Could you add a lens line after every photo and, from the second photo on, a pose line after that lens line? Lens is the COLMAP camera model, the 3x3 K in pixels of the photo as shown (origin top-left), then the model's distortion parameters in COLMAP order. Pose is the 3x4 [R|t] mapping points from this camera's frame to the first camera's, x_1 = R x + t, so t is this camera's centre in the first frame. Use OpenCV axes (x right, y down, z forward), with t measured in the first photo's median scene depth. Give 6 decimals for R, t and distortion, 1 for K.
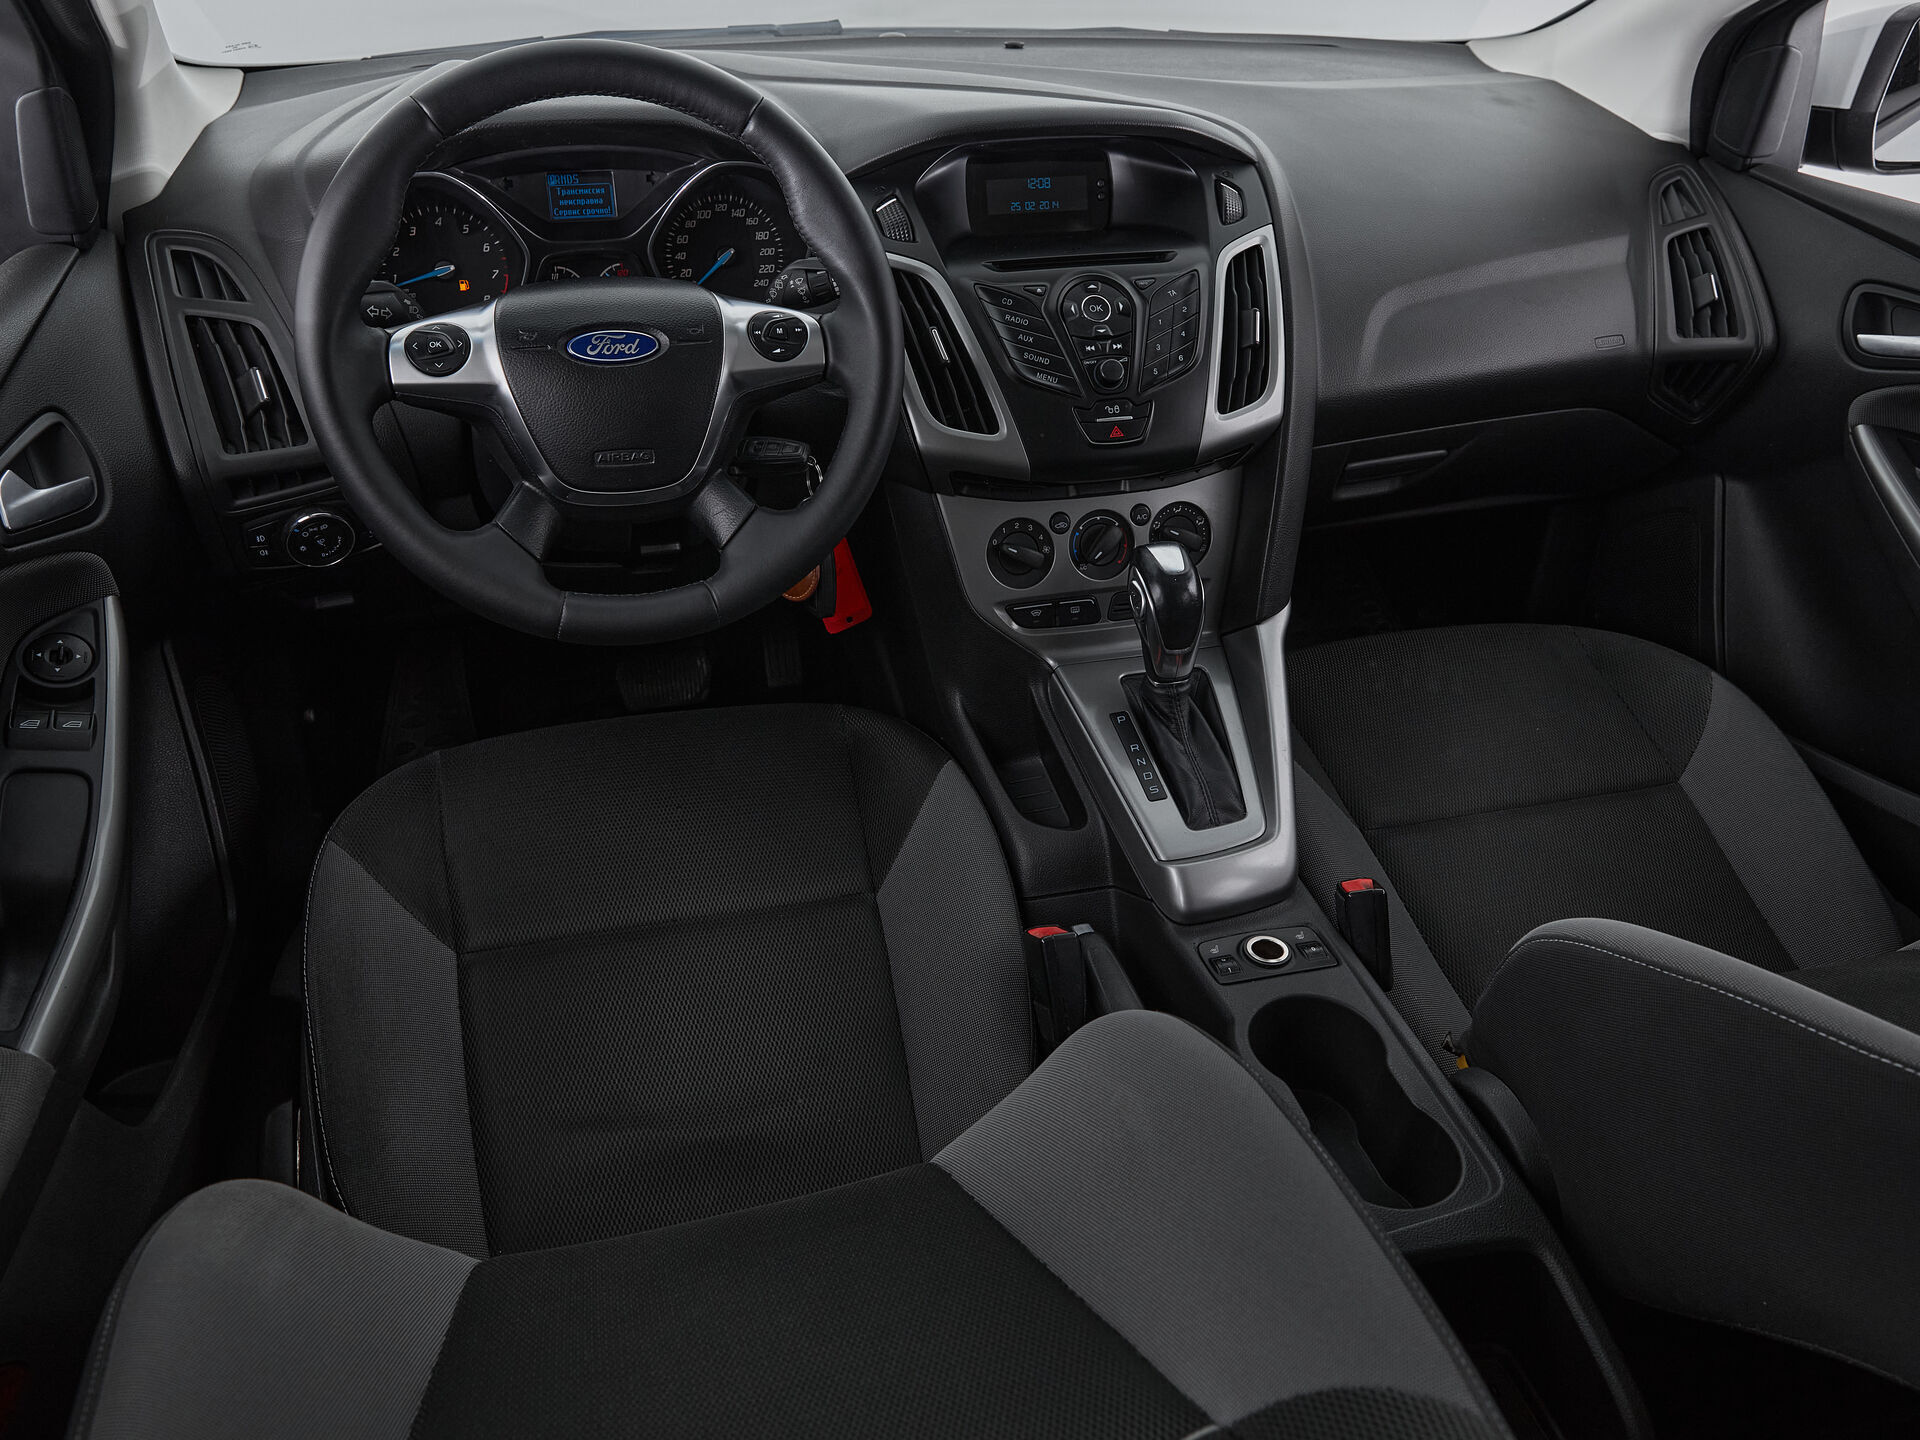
lens RADIAL K [[1495.7, 0, 960.0], [0, 1495.7, 720.0], [0, 0, 1]] dist [-0.007067, -0.001262]
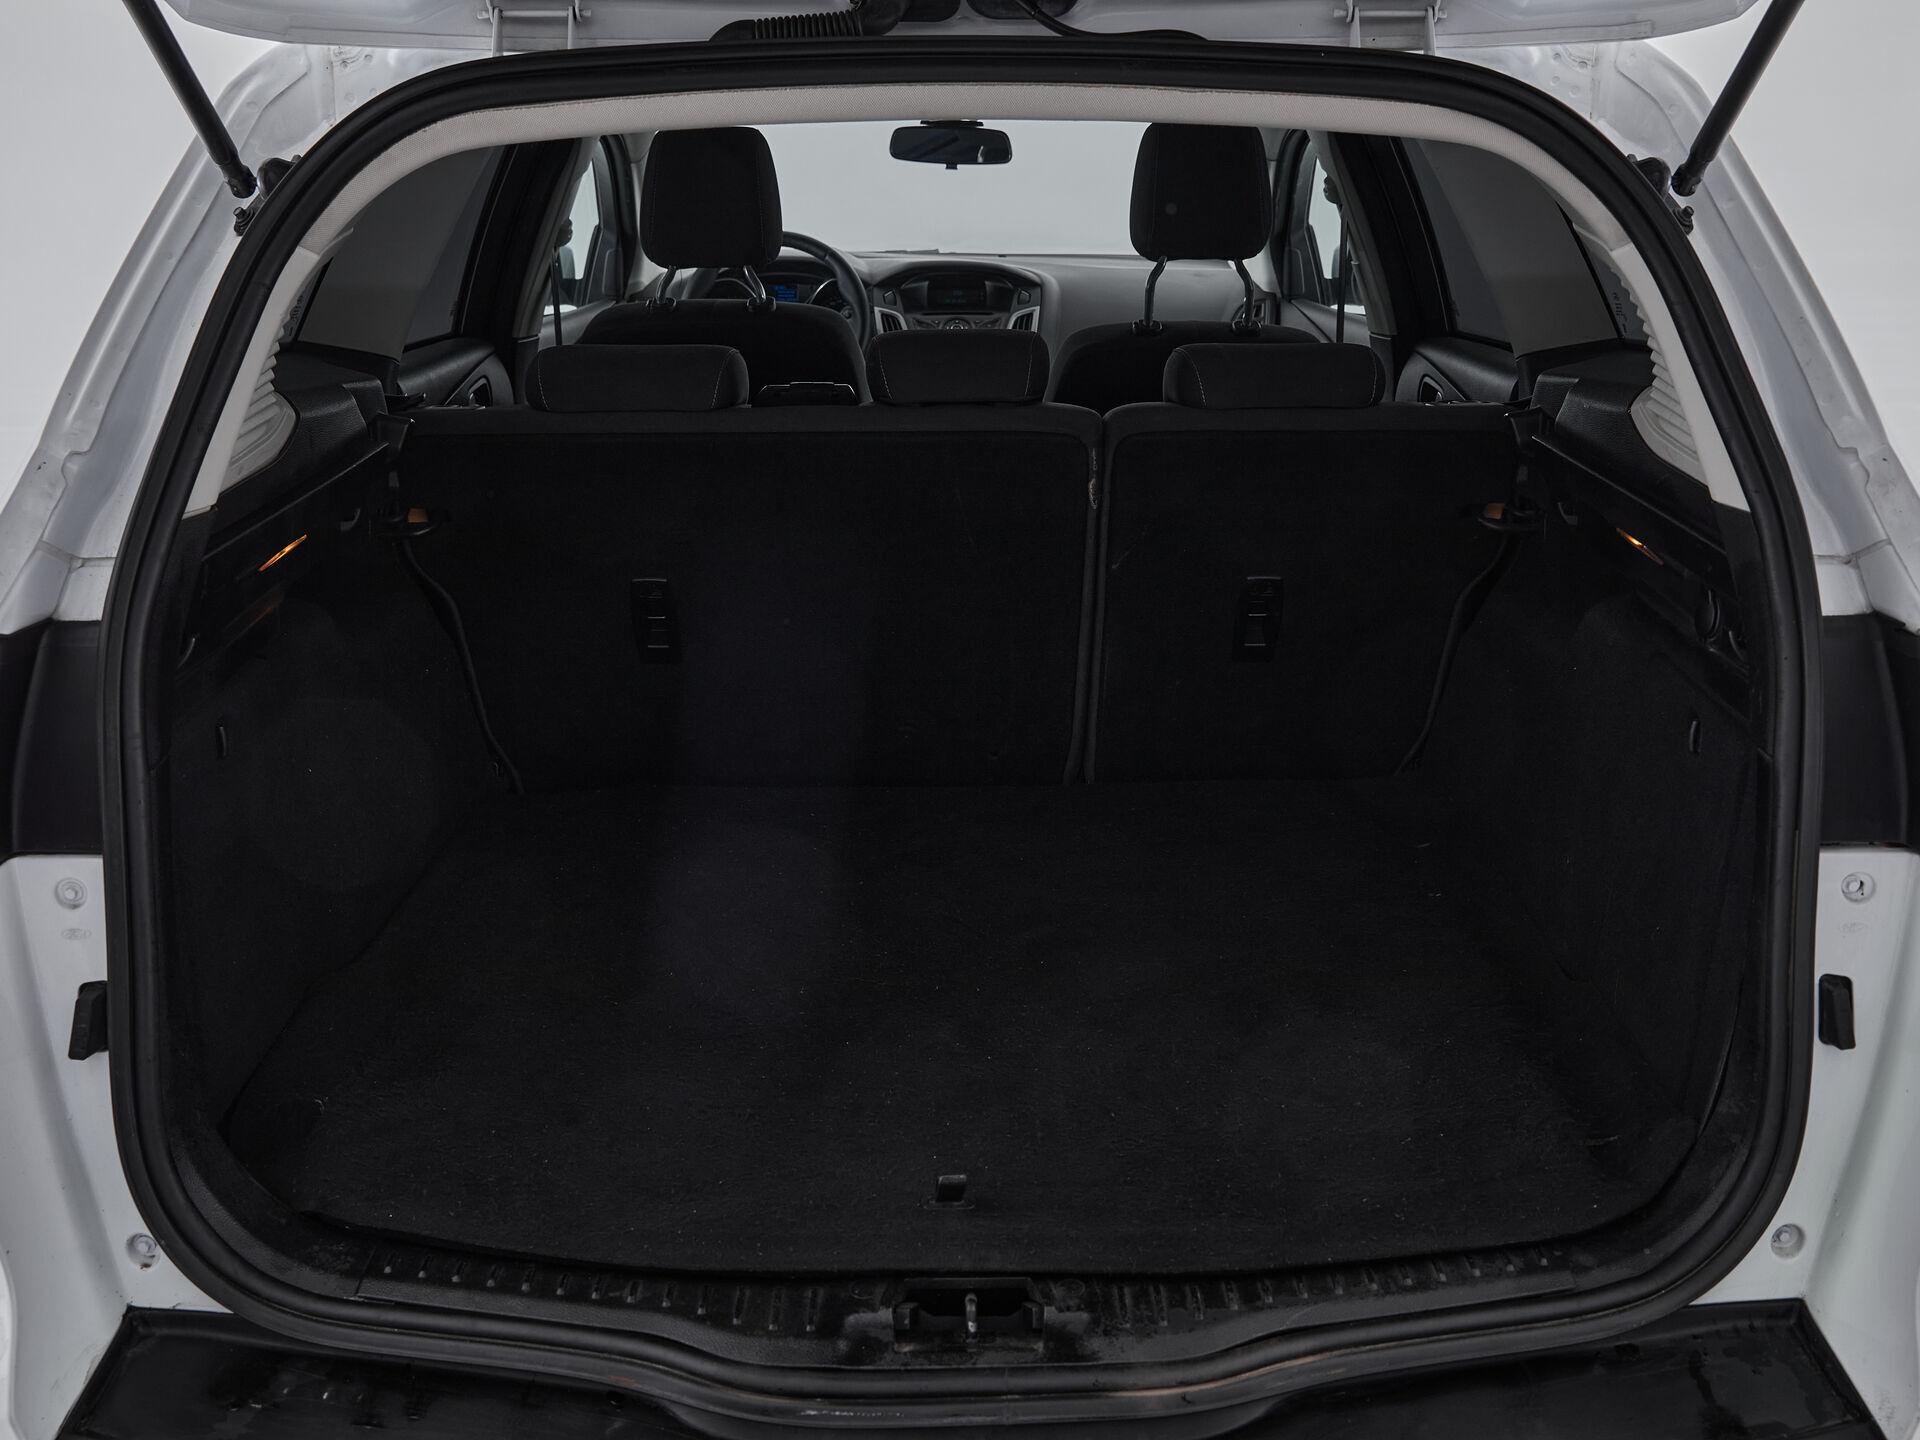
lens RADIAL K [[1616.4, 0, 960.0], [0, 1616.4, 720.0], [0, 0, 1]] dist [-0.001117, -0.000292]
pose [[0.965569, 0.068980, -0.250834, 0.843009], [-0.120623, 0.973005, -0.196752, 0.944769], [0.230491, 0.220234, 0.947824, -1.540424]]
